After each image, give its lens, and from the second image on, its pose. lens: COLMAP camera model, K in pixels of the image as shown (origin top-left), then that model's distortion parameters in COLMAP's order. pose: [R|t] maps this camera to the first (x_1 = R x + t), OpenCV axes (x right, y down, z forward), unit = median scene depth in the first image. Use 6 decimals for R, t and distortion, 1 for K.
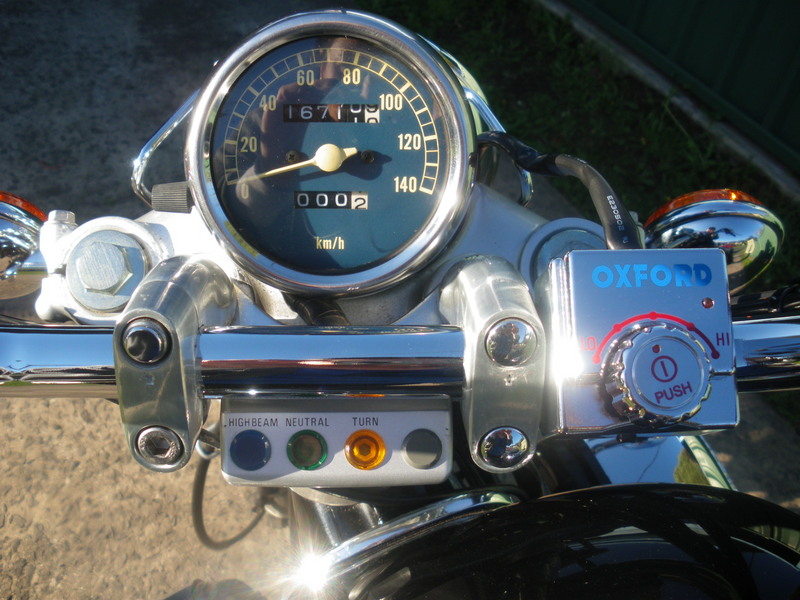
lens RADIAL K [[869.4, 0, 386.0], [0, 869.4, 298.8], [0, 0, 1]] dist [-0.305345, 0.390163]
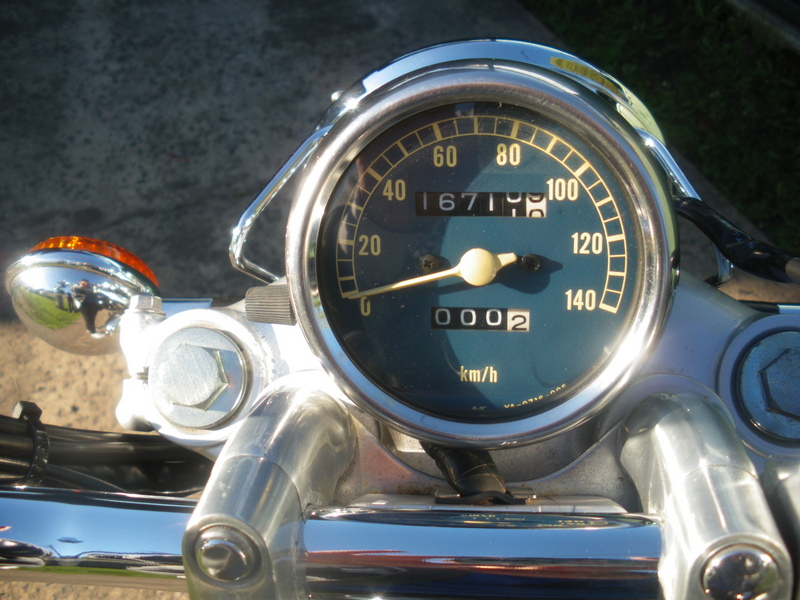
lens RADIAL K [[869.4, 0, 386.0], [0, 869.4, 298.8], [0, 0, 1]] dist [-0.305345, 0.390163]
pose [[0.987950, 0.006619, -0.154631, -0.024601], [-0.001771, 0.999503, 0.031471, -0.133895], [0.154763, -0.030818, 0.987471, 0.215364]]
